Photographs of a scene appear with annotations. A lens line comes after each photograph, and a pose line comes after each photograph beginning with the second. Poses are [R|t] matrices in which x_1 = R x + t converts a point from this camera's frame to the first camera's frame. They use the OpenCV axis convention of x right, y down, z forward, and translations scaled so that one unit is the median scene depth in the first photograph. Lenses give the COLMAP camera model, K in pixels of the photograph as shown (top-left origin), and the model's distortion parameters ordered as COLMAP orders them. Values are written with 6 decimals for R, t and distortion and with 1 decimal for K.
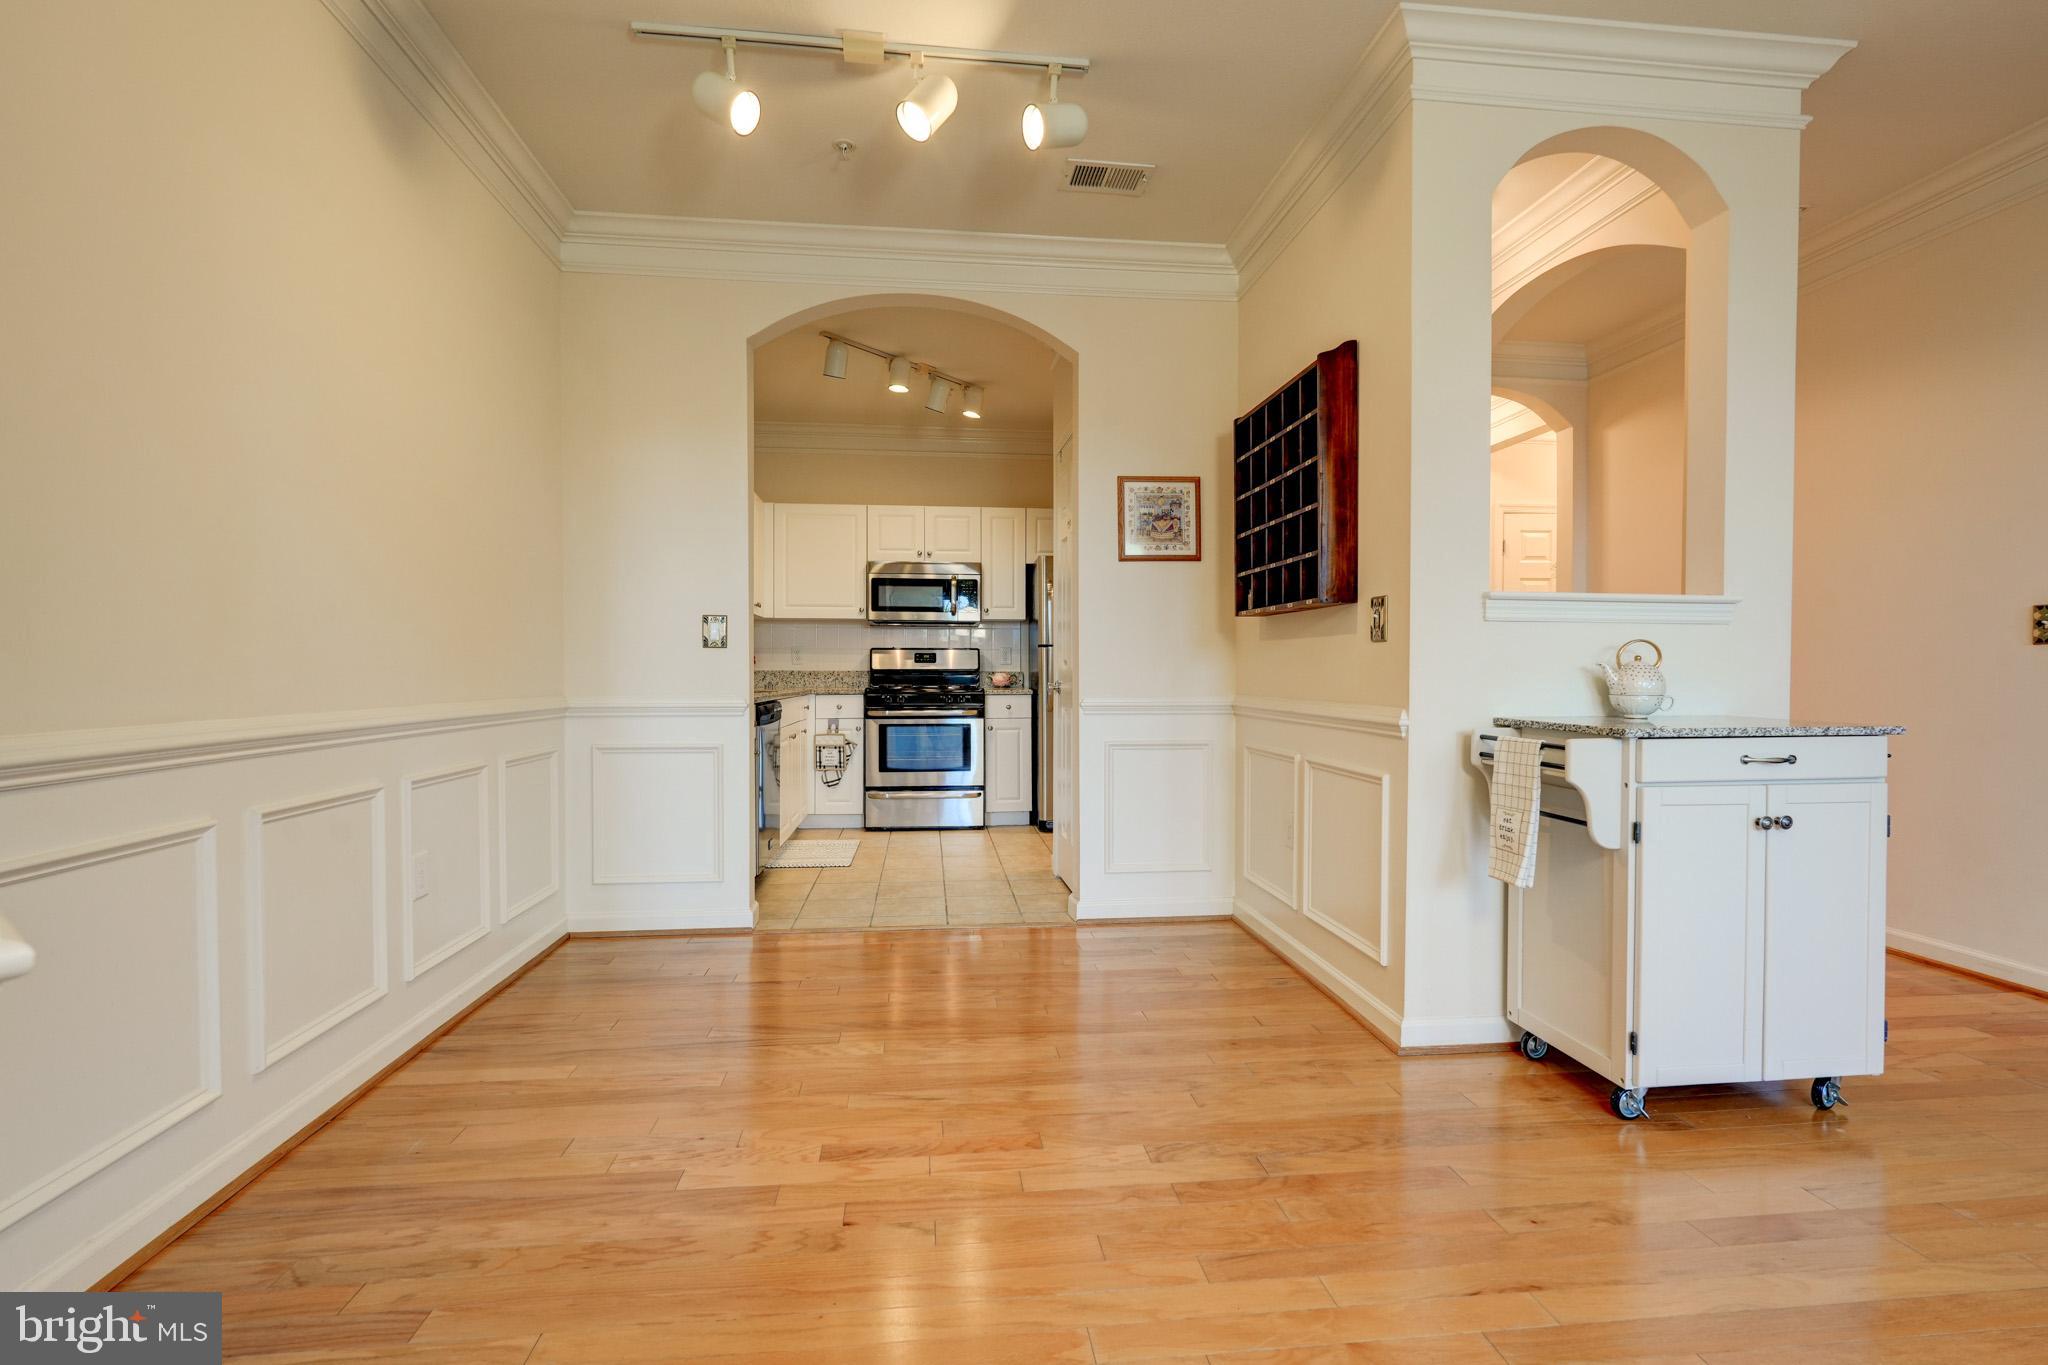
lens RADIAL K [[926.2, 0, 1024.0], [0, 926.2, 682.5], [0, 0, 1]] dist [-0.002104, 0.000010]
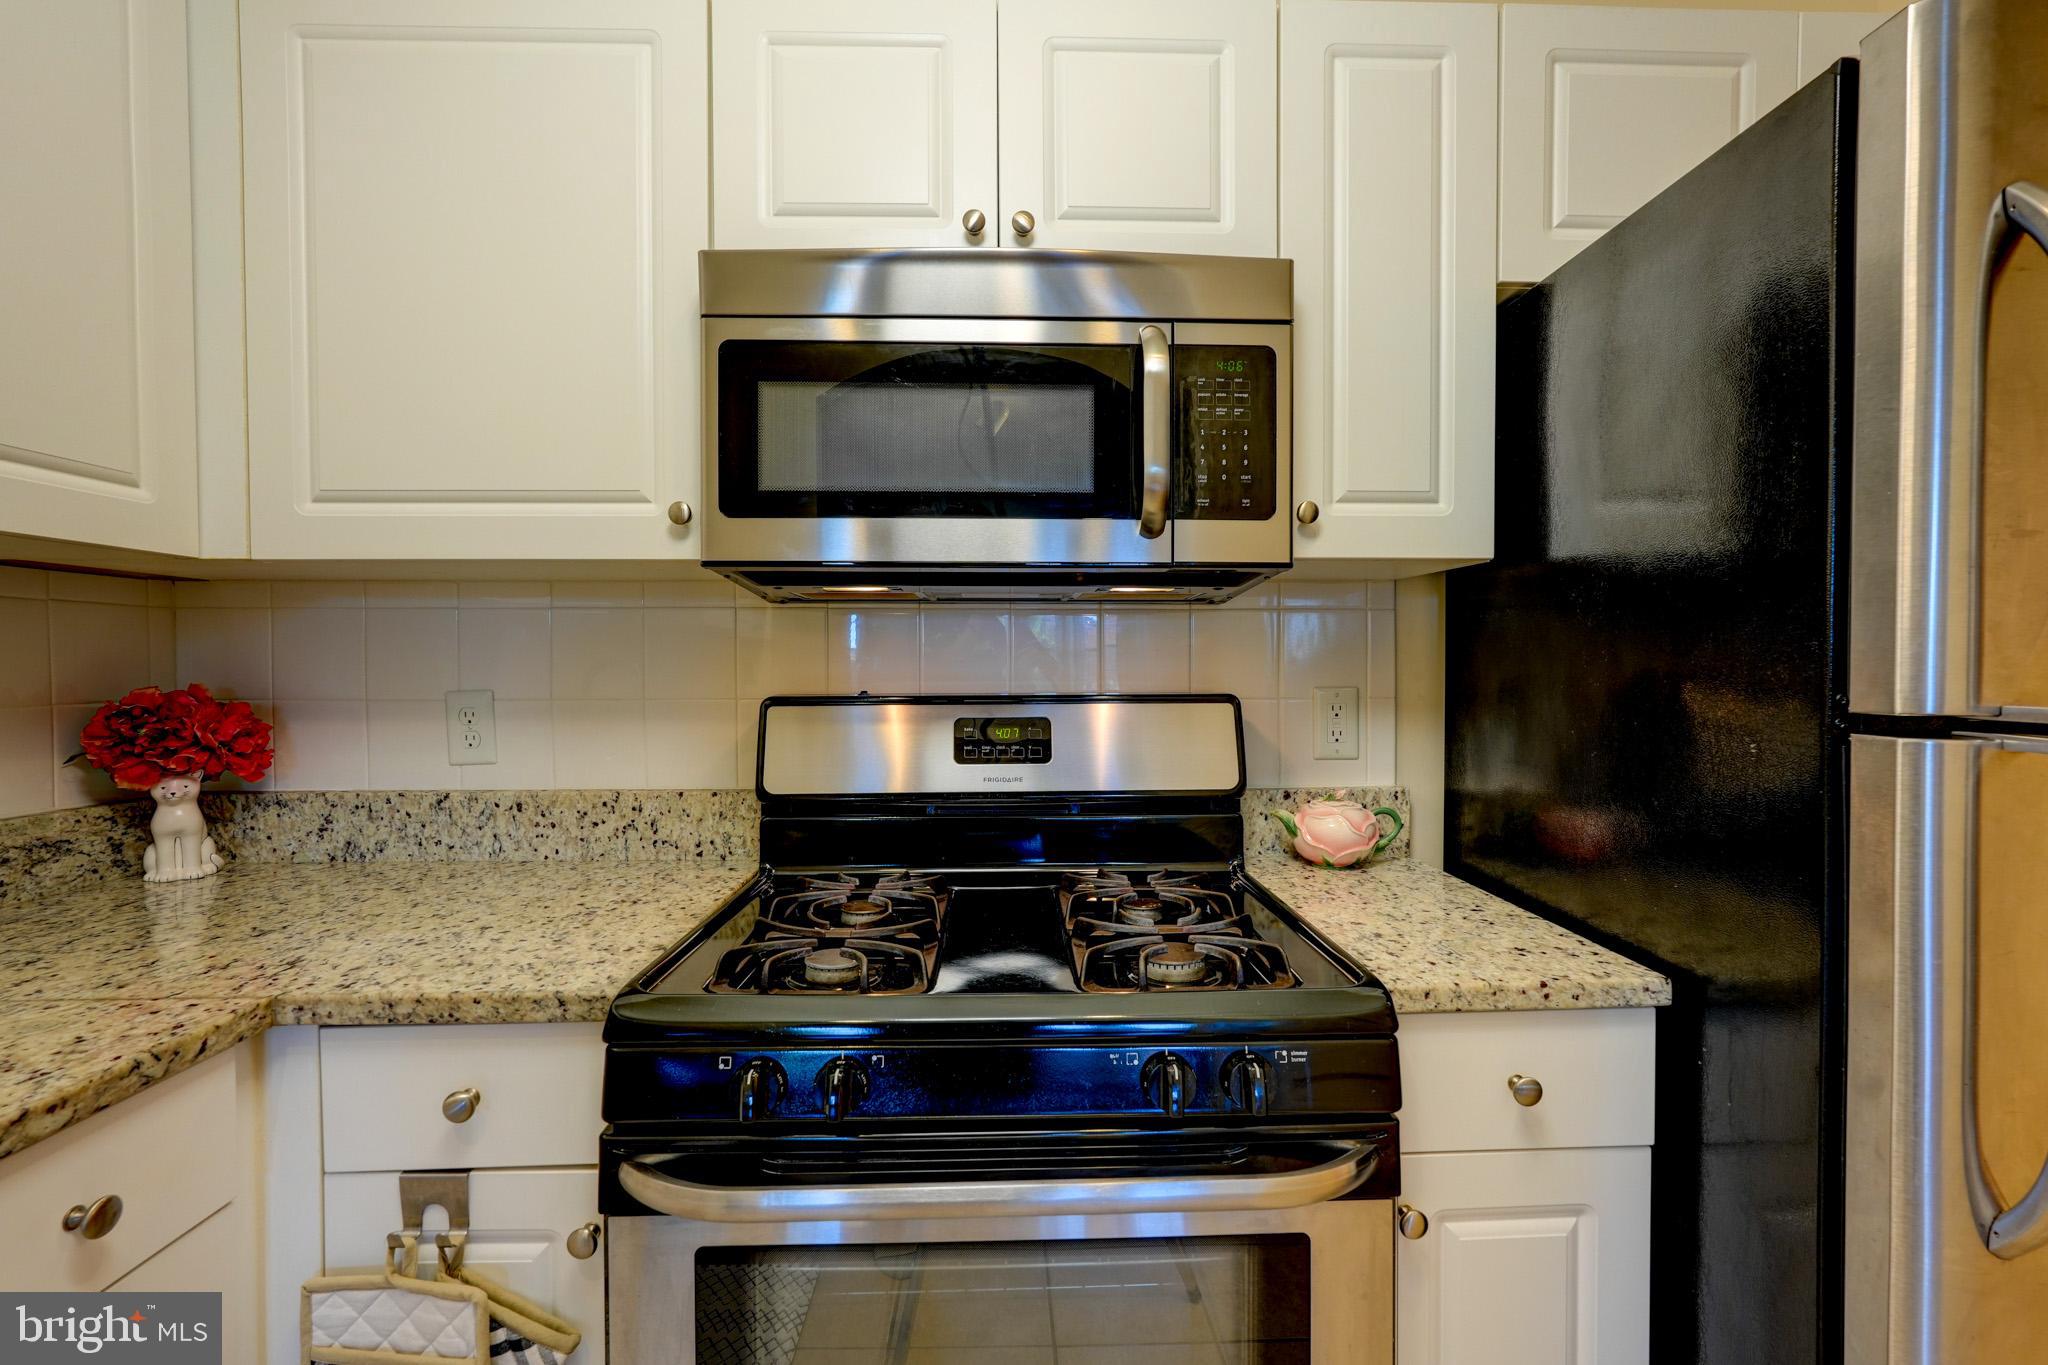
lens RADIAL K [[915.2, 0, 1024.0], [0, 915.2, 682.5], [0, 0, 1]] dist [-0.015096, 0.008024]
pose [[0.996826, 0.000157, -0.079607, -0.092197], [0.000148, 0.999993, 0.003829, -0.045826], [0.079607, -0.003829, 0.996819, 0.855233]]
